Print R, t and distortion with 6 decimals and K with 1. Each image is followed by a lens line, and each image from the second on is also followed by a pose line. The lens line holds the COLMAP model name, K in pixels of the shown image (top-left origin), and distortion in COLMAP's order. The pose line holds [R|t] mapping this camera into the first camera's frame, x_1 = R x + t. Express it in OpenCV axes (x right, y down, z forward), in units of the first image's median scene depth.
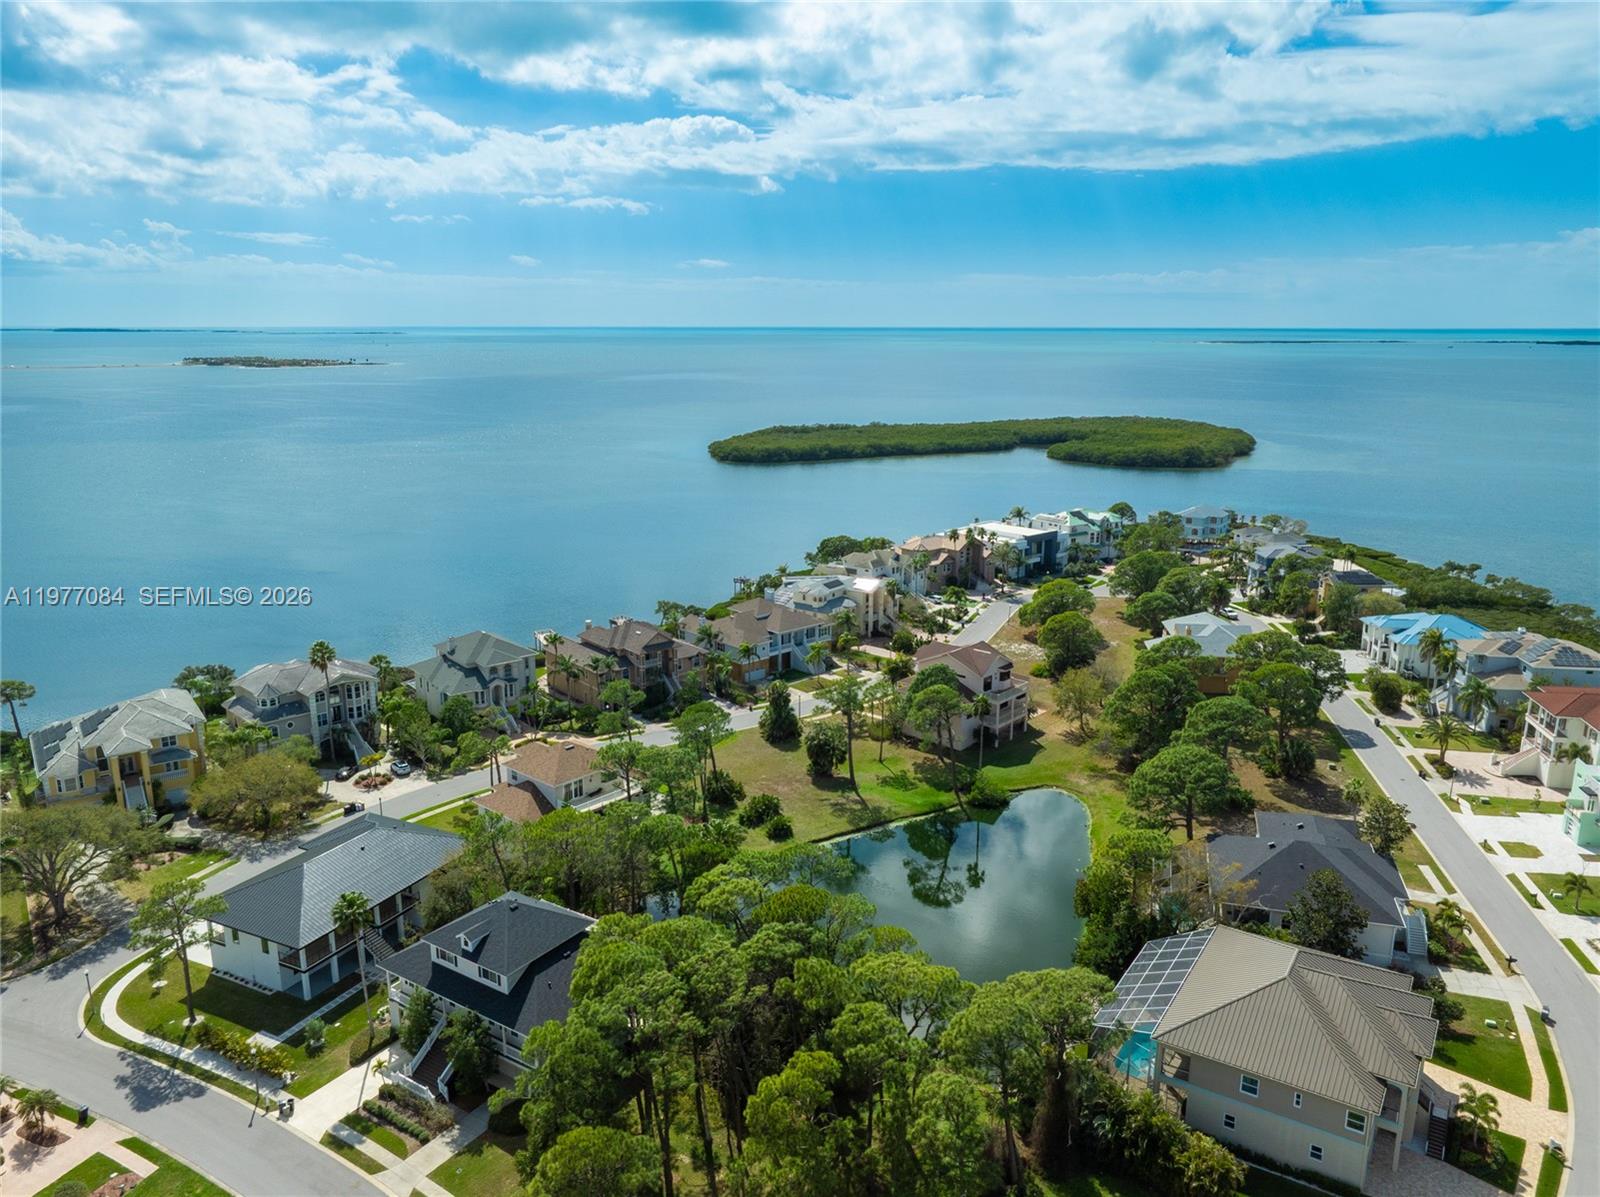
lens RADIAL K [[1146.7, 0, 801.7], [0, 1146.7, 616.3], [0, 0, 1]] dist [-0.006478, 0.012667]
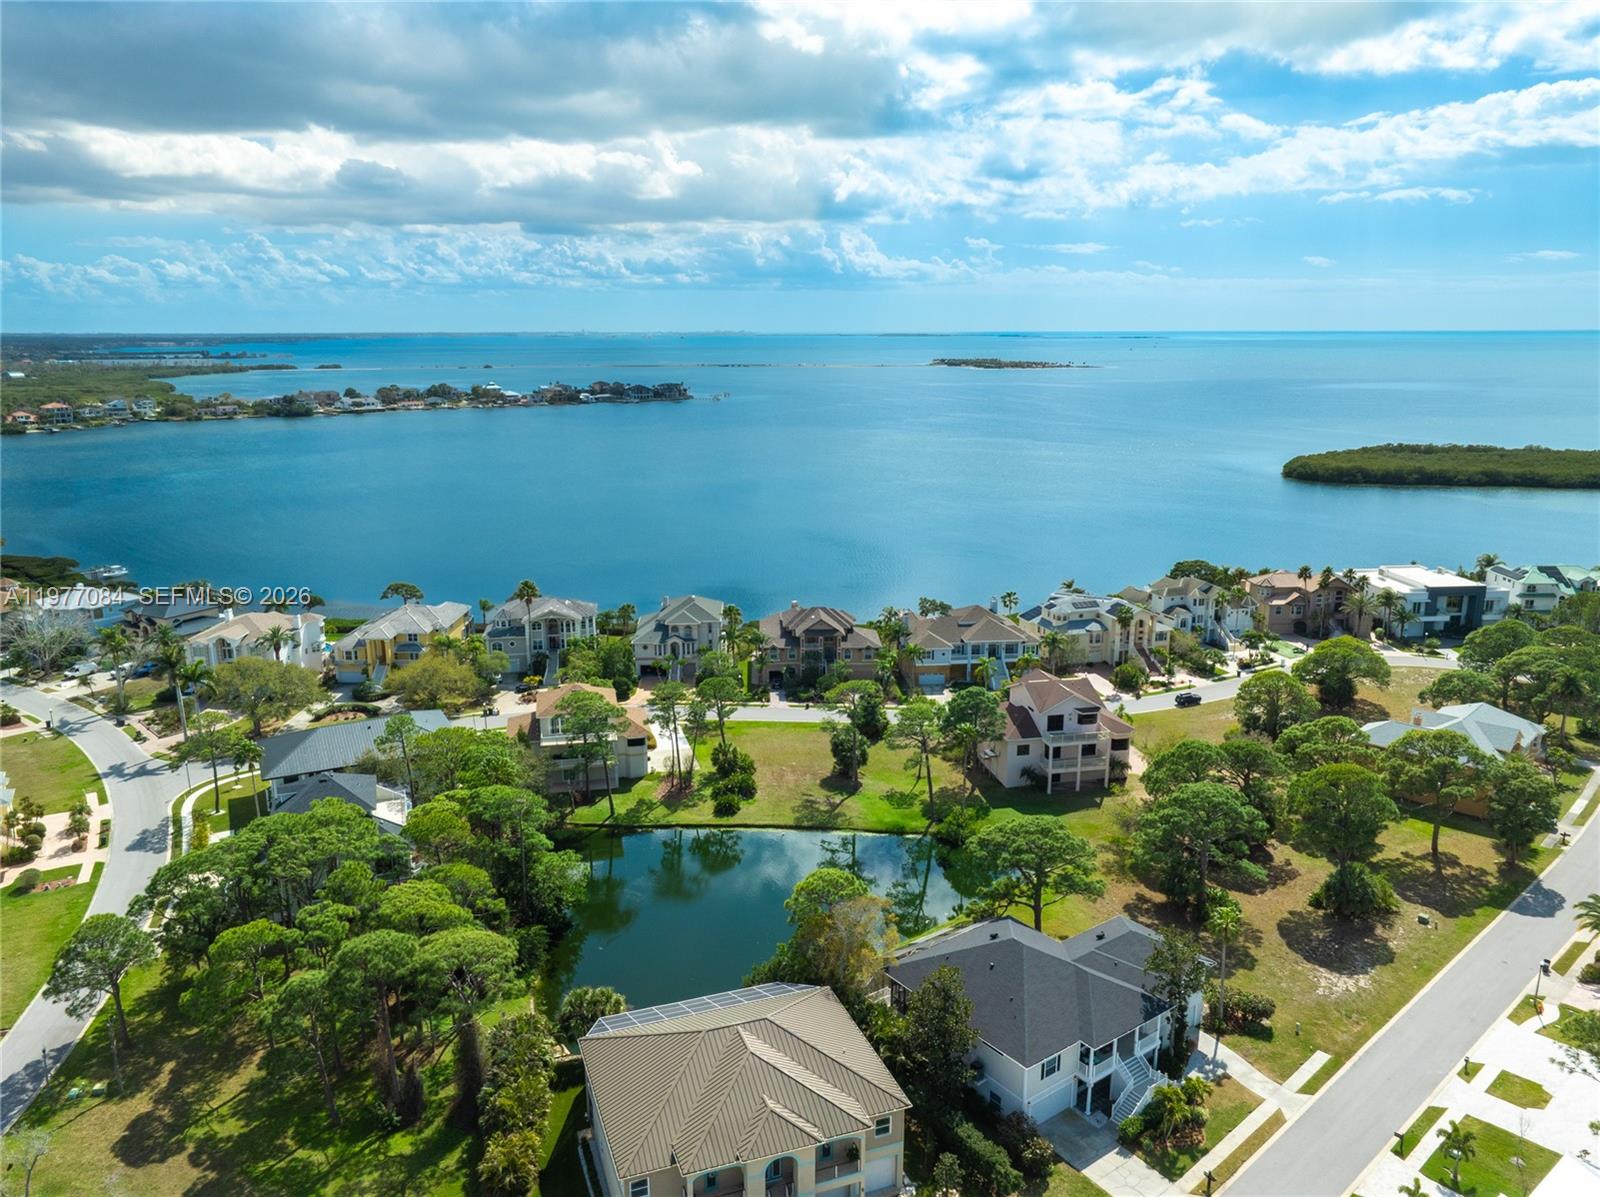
lens RADIAL K [[1146.7, 0, 797.4], [0, 1146.7, 604.6], [0, 0, 1]] dist [-0.006478, 0.012667]
pose [[0.800917, 0.136036, -0.583117, 0.135741], [-0.143772, 0.989052, 0.033264, -0.008976], [0.581258, 0.057194, 0.811707, 0.038630]]
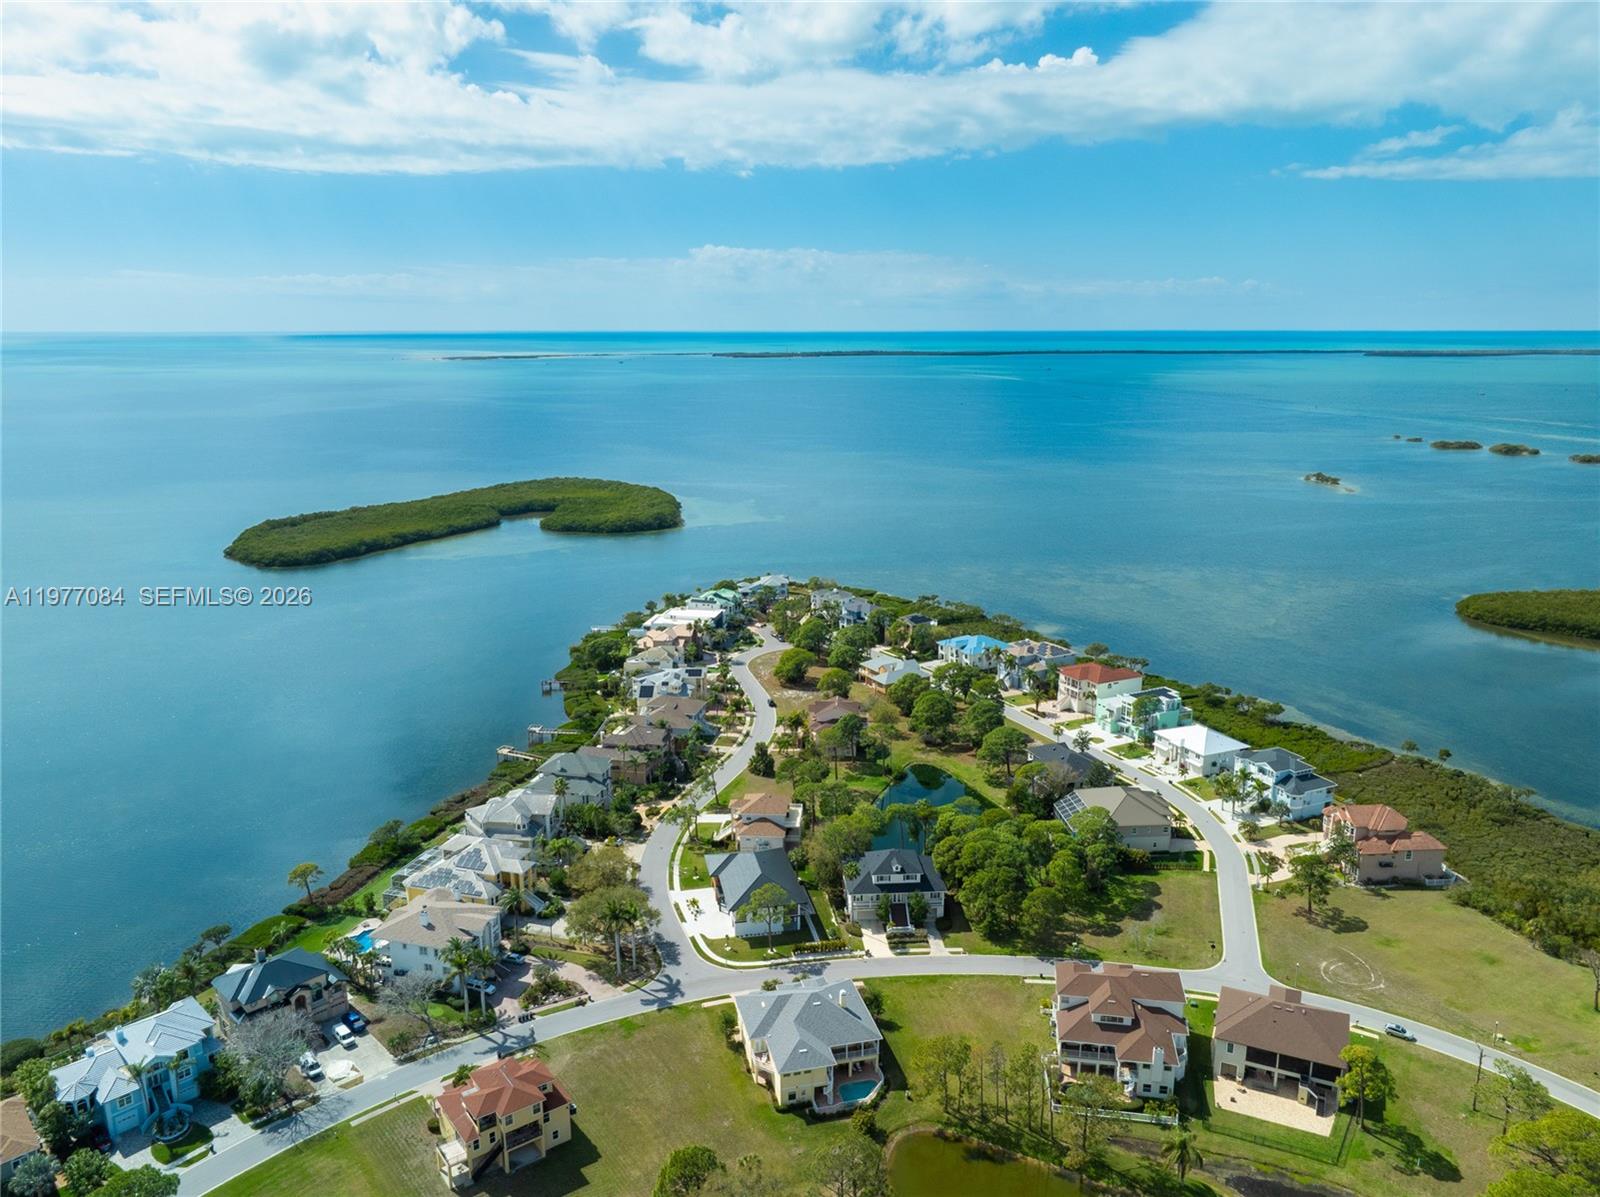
lens RADIAL K [[1146.7, 0, 807.4], [0, 1146.7, 622.6], [0, 0, 1]] dist [-0.006478, 0.012667]
pose [[0.787597, -0.156256, 0.596049, -0.262353], [0.153265, 0.986590, 0.056118, -0.056271], [-0.596825, 0.047156, 0.800984, -0.121438]]
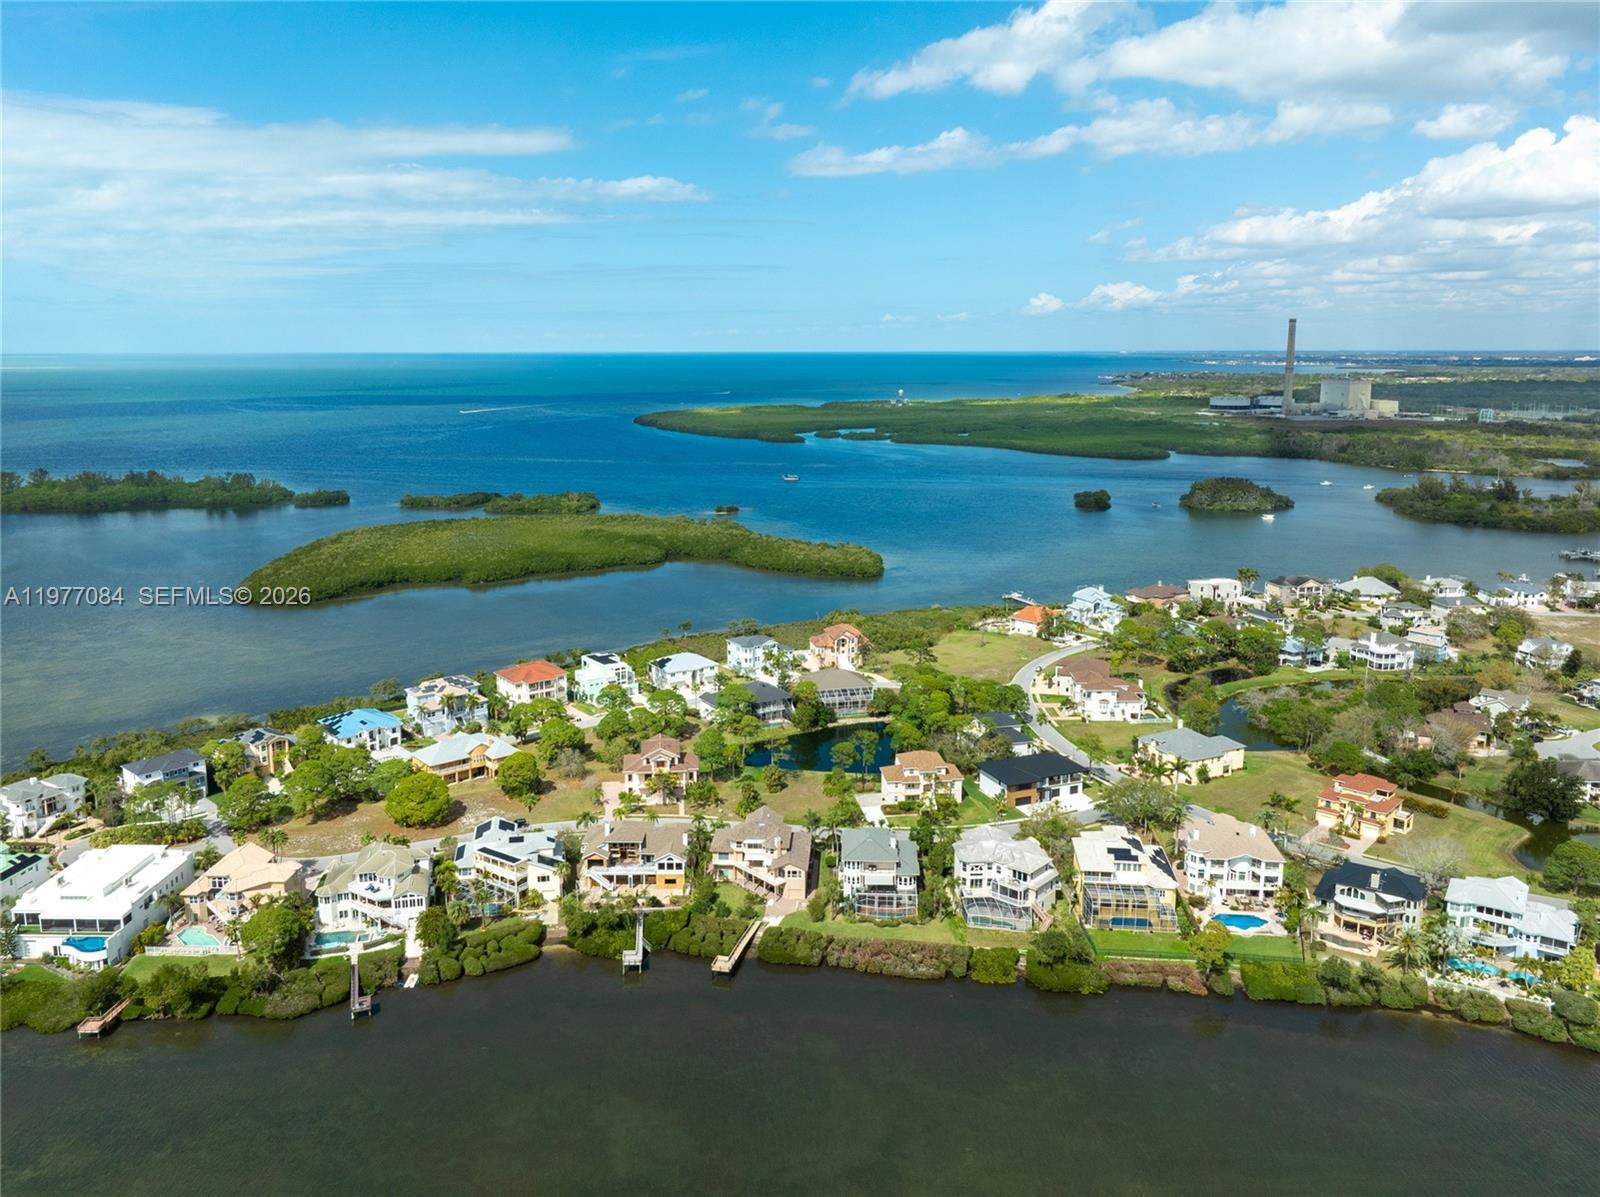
lens RADIAL K [[1191.0, 0, 799.0], [0, 1191.0, 591.6], [0, 0, 1]] dist [0.008470, -0.010730]
pose [[-0.744976, -0.134018, 0.653490, -0.301916], [0.164921, 0.912202, 0.375084, -0.214098], [-0.646383, 0.387203, -0.657467, 0.522571]]
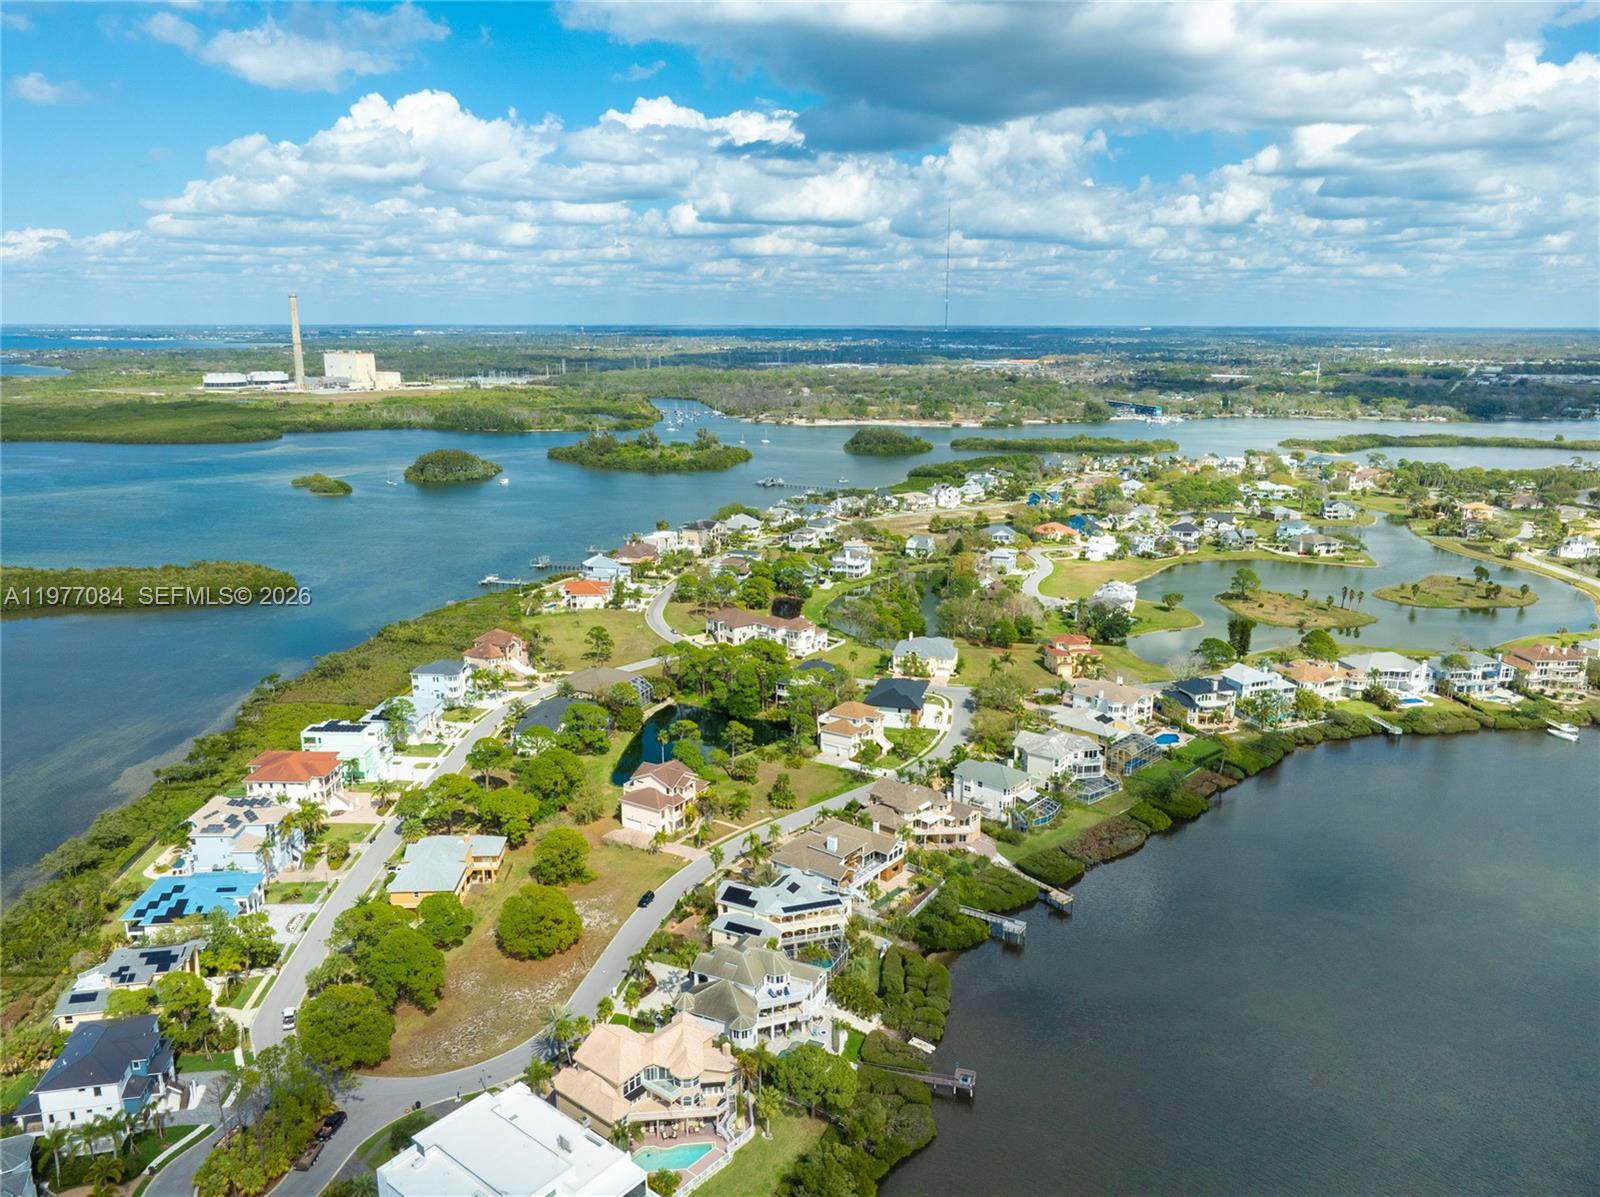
lens RADIAL K [[1146.7, 0, 804.6], [0, 1146.7, 590.6], [0, 0, 1]] dist [-0.006478, 0.012667]
pose [[-0.983524, 0.038102, -0.176715, 0.059836], [-0.047625, 0.888392, 0.456608, -0.238176], [0.174390, 0.457501, -0.871941, 0.608585]]
